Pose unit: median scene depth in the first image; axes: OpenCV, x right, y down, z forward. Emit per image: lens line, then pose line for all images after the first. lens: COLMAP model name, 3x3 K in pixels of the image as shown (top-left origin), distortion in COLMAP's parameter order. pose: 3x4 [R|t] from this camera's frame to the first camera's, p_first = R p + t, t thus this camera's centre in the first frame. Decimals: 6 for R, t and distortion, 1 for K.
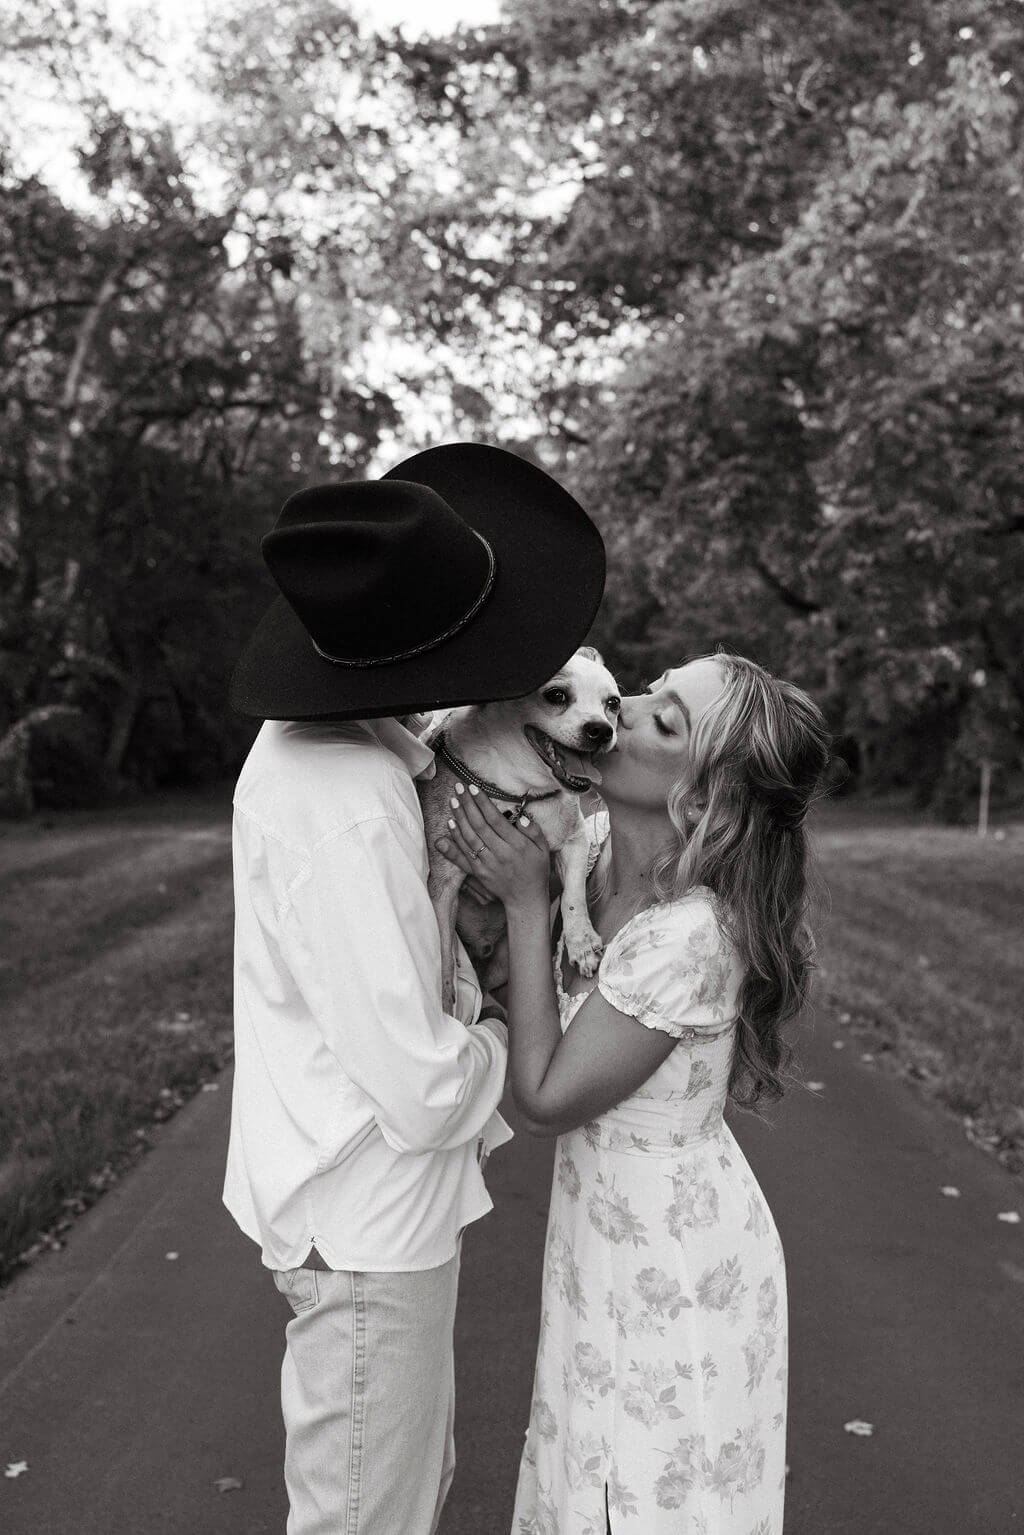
lens RADIAL K [[1205.3, 0, 512.0], [0, 1205.3, 767.5], [0, 0, 1]] dist [0.002135, 0.000461]
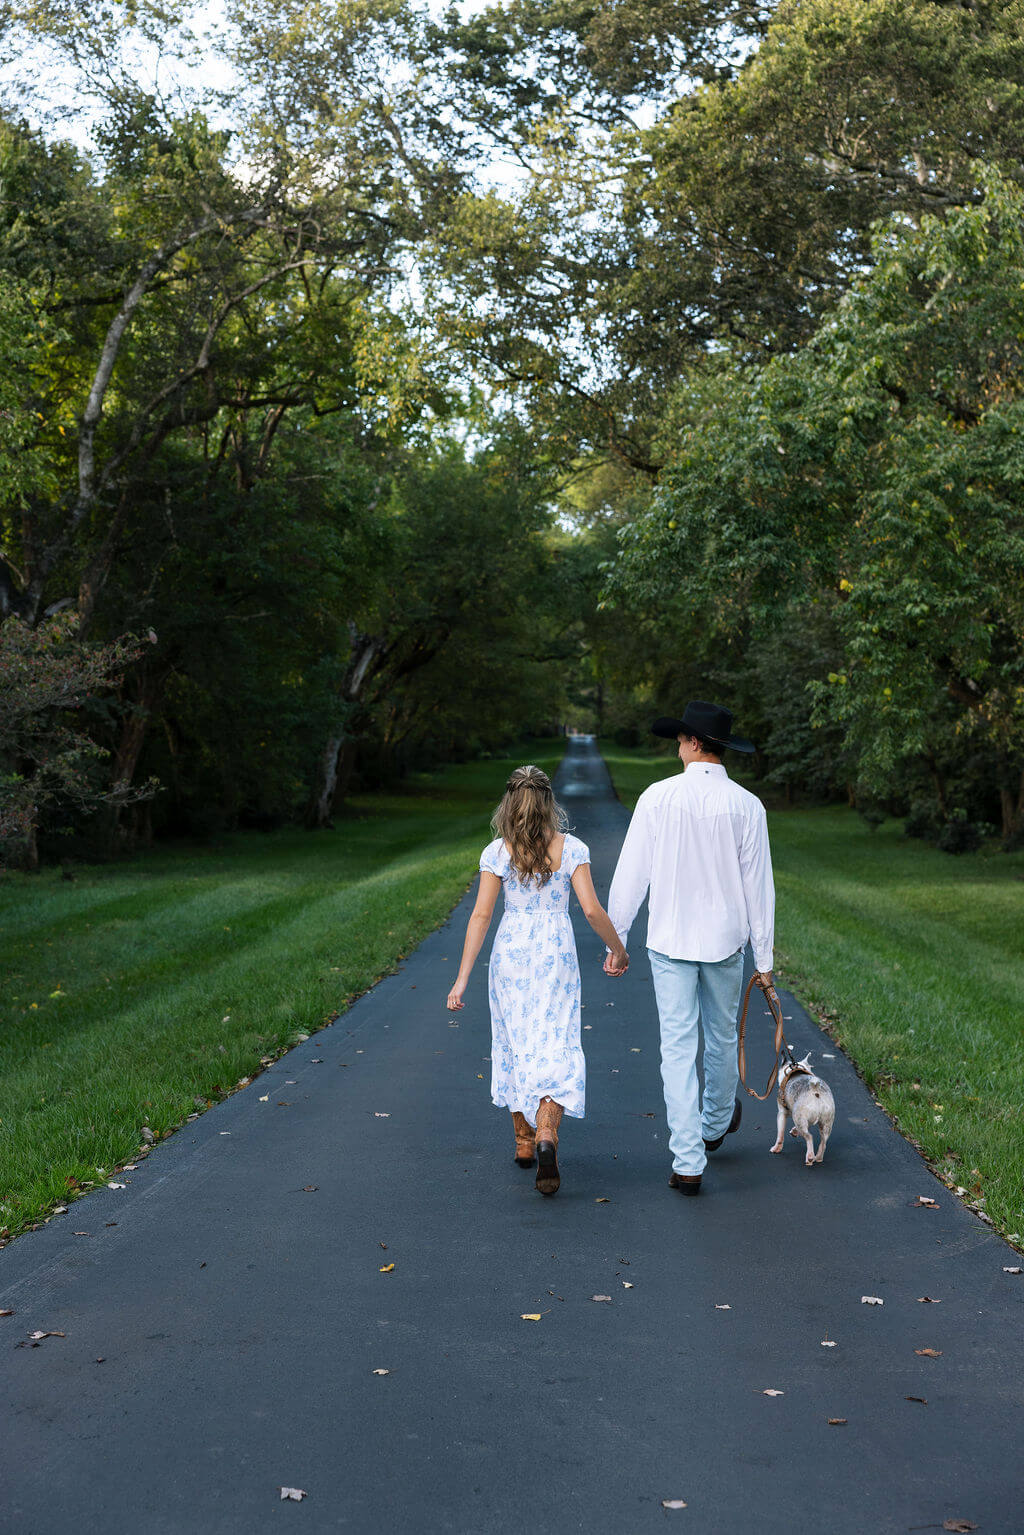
lens RADIAL K [[2310.3, 0, 512.0], [0, 2310.3, 767.5], [0, 0, 1]] dist [-0.001019, 0.017901]
pose [[0.999109, 0.002697, -0.042121, 0.029636], [-0.003961, 0.999543, -0.029952, 0.018611], [0.042021, 0.030092, 0.998663, -0.824674]]
